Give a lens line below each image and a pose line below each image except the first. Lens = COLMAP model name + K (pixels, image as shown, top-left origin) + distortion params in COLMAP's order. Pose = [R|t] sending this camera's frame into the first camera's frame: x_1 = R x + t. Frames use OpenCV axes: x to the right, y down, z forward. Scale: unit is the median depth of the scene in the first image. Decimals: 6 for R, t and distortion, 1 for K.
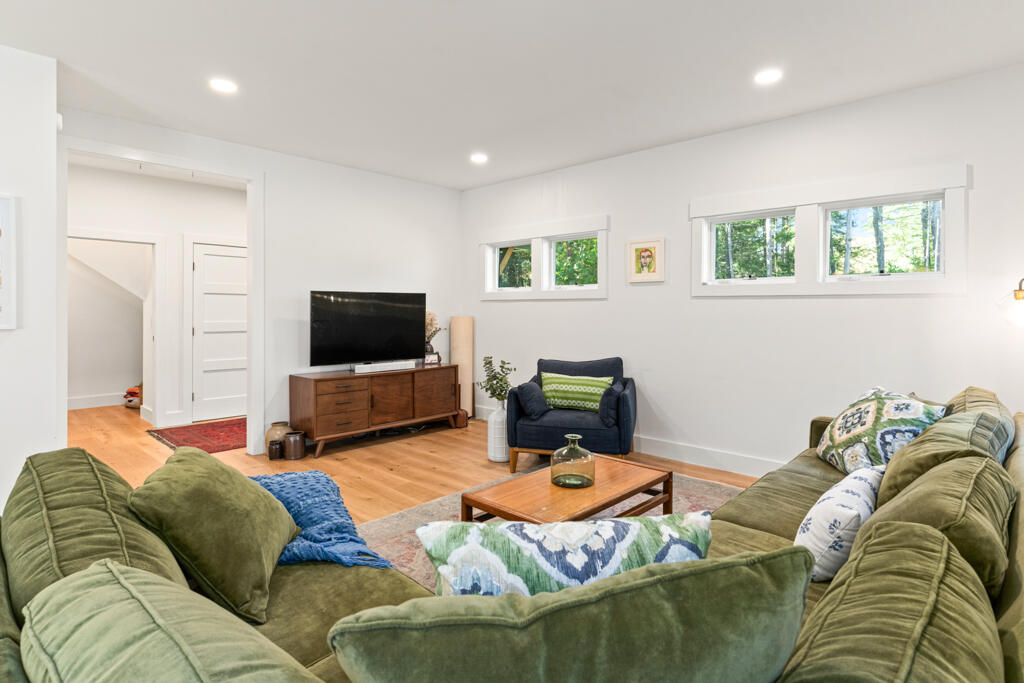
lens RADIAL K [[536.2, 0, 512.0], [0, 536.2, 310.4], [0, 0, 1]] dist [0.001255, 0.000191]
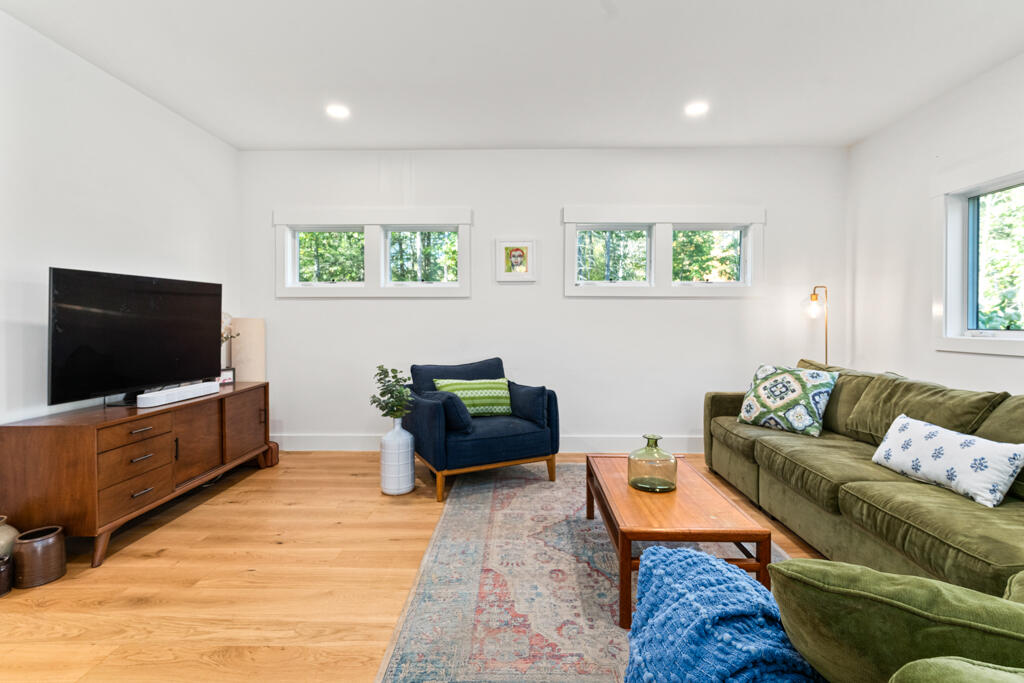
lens RADIAL K [[498.8, 0, 514.9], [0, 498.8, 324.5], [0, 0, 1]] dist [0.000099, 0.000442]
pose [[0.735708, -0.009657, 0.677230, -0.384901], [0.002764, 0.999933, 0.011257, 0.017513], [-0.677294, -0.006410, 0.735685, 0.313338]]
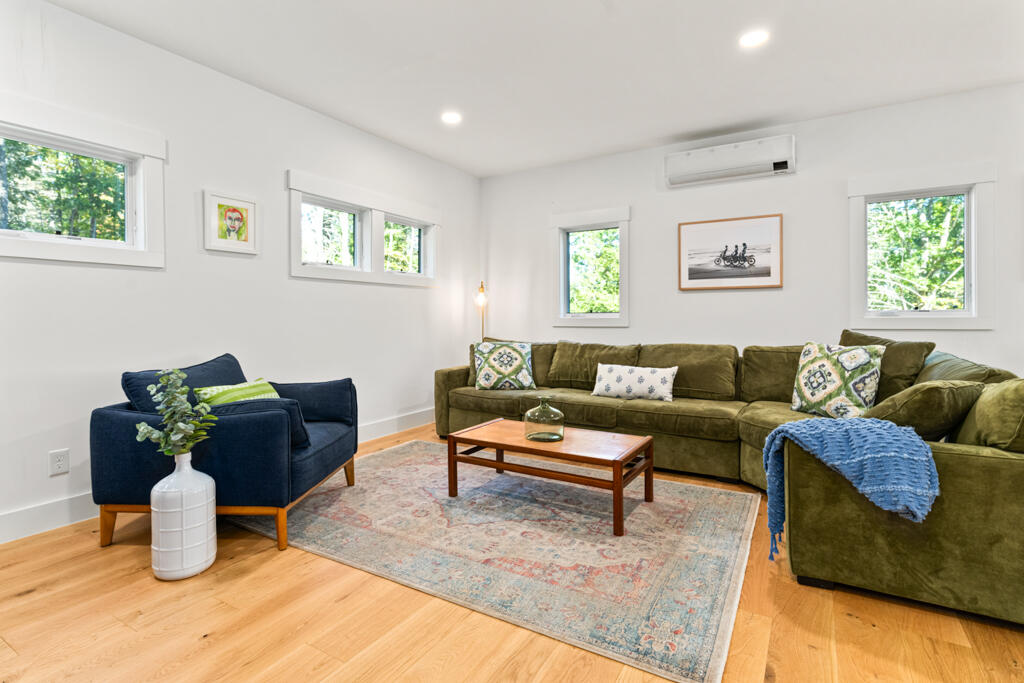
lens RADIAL K [[498.8, 0, 514.9], [0, 498.8, 324.5], [0, 0, 1]] dist [0.000099, 0.000442]
pose [[-0.225397, -0.021823, 0.974023, -0.527736], [0.001744, 0.999738, 0.022803, 0.033865], [-0.974265, 0.006839, -0.225300, 0.769322]]
